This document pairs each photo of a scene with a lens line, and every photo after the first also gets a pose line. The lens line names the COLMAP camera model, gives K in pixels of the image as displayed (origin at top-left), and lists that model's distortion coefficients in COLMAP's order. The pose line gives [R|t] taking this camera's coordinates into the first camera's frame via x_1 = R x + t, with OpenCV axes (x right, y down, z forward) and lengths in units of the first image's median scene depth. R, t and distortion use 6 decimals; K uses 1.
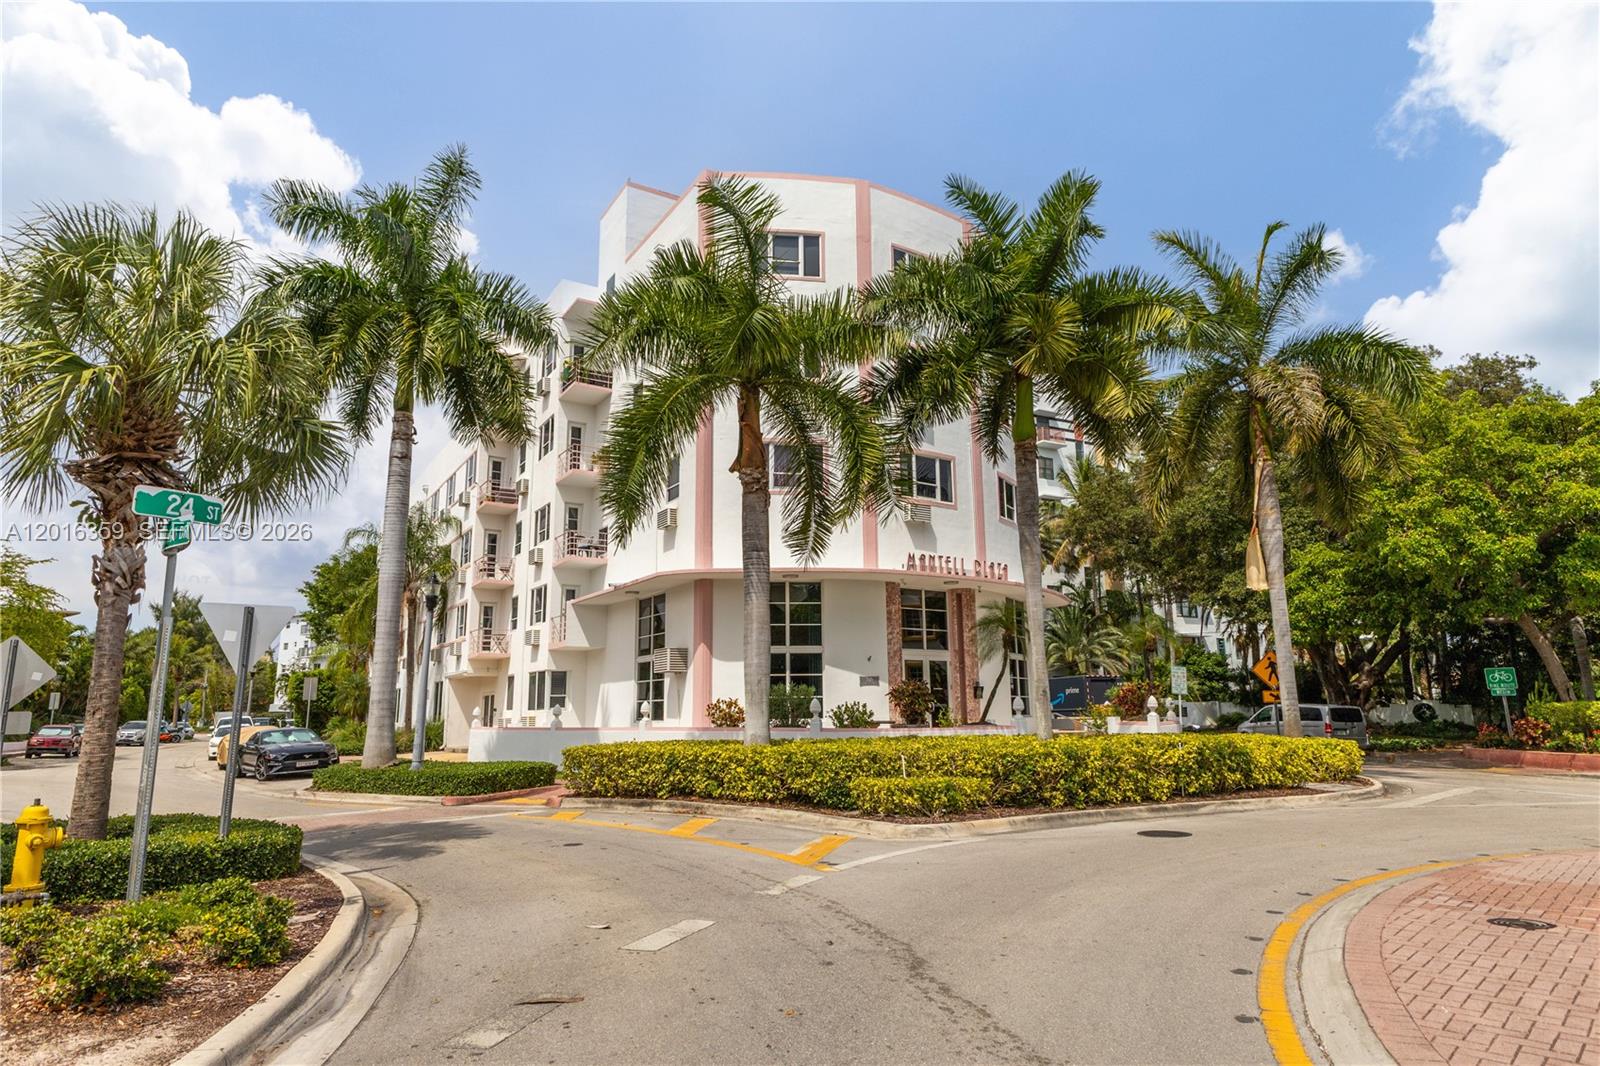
lens RADIAL K [[897.2, 0, 800.0], [0, 897.2, 533.0], [0, 0, 1]] dist [0.000217, -0.000618]
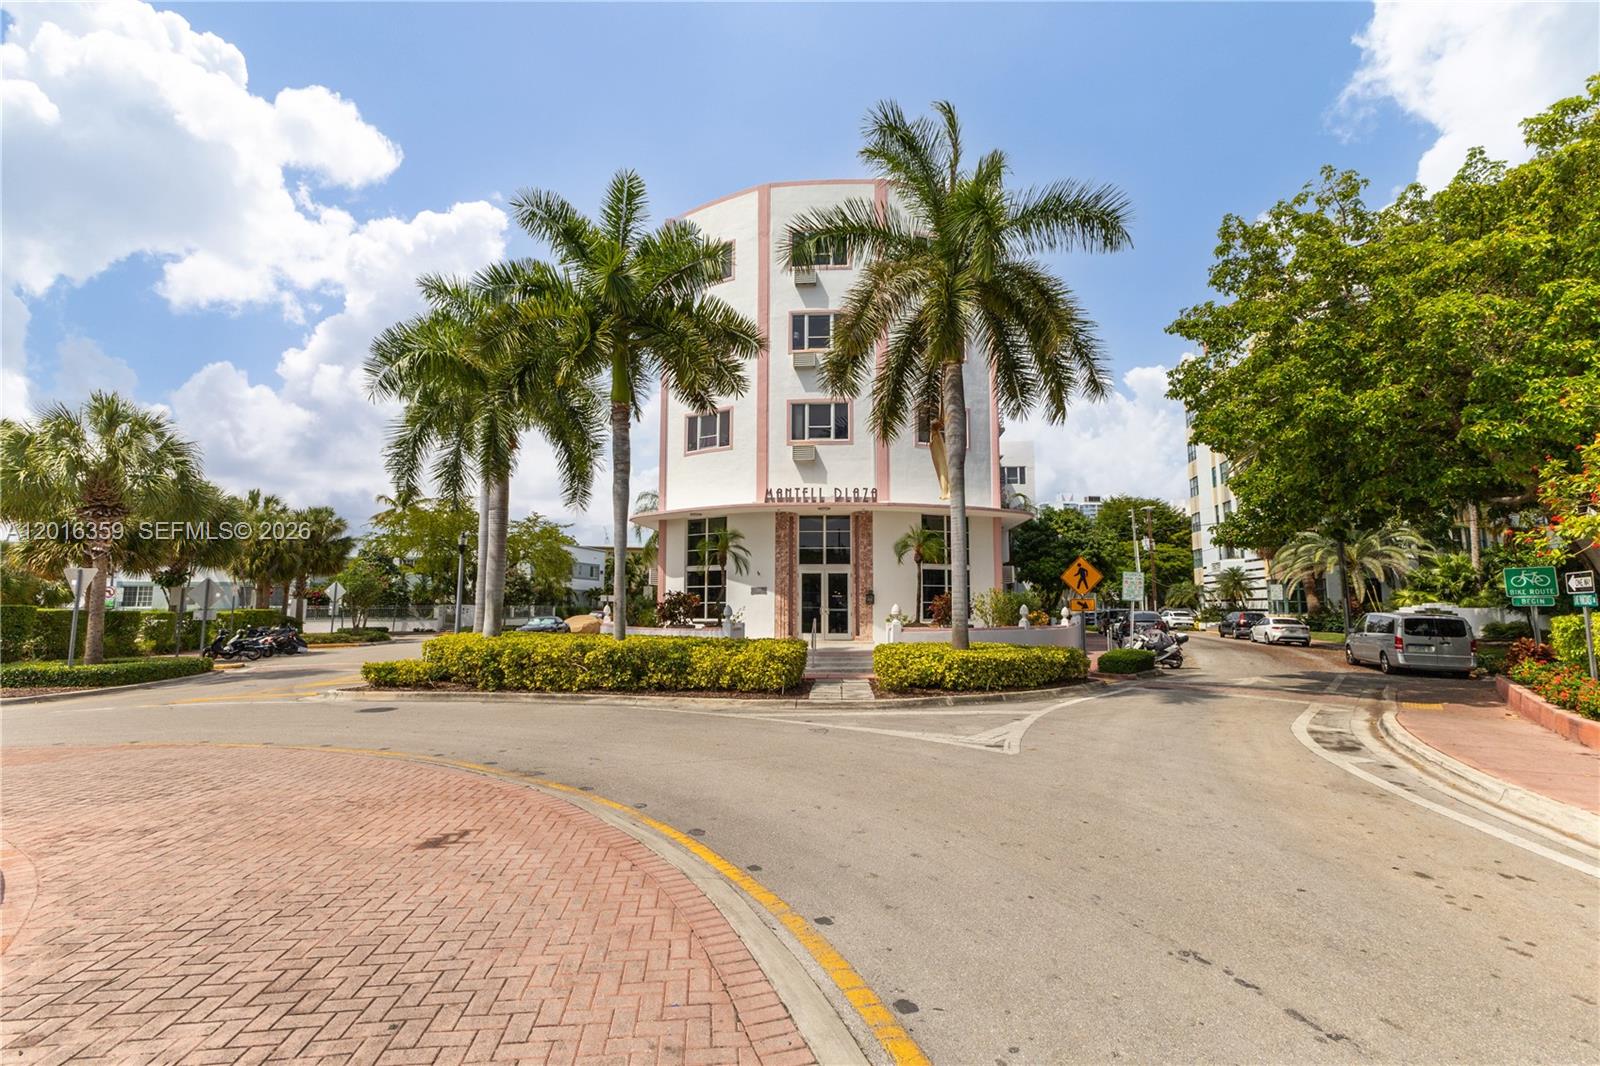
lens RADIAL K [[695.9, 0, 806.8], [0, 695.9, 525.9], [0, 0, 1]] dist [0.009684, 0.000043]
pose [[0.802901, -0.060045, -0.593081, 0.679051], [0.107836, 0.993130, 0.045440, 0.032830], [0.586278, -0.100440, 0.803860, 0.233772]]
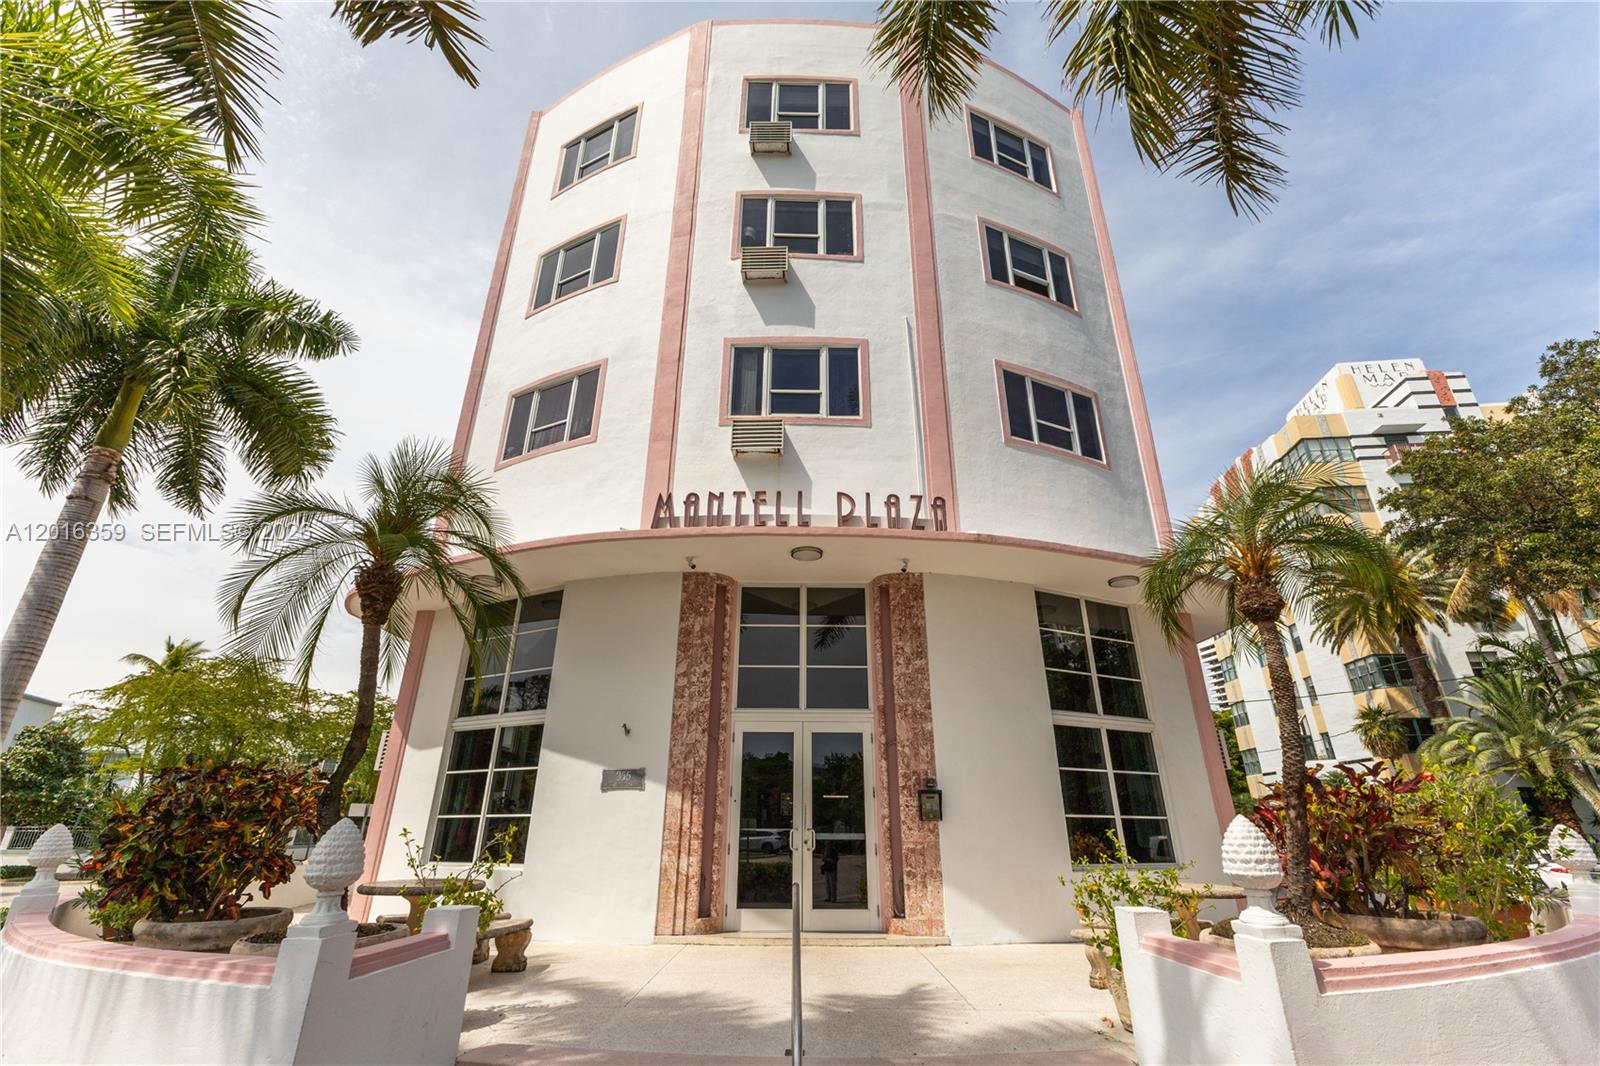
lens RADIAL K [[695.9, 0, 806.8], [0, 695.9, 525.9], [0, 0, 1]] dist [0.009684, 0.000043]
pose [[0.848653, -0.202210, -0.488772, 0.337931], [0.093342, 0.966793, -0.237903, 0.123751], [0.520648, 0.156274, 0.839347, 0.677345]]
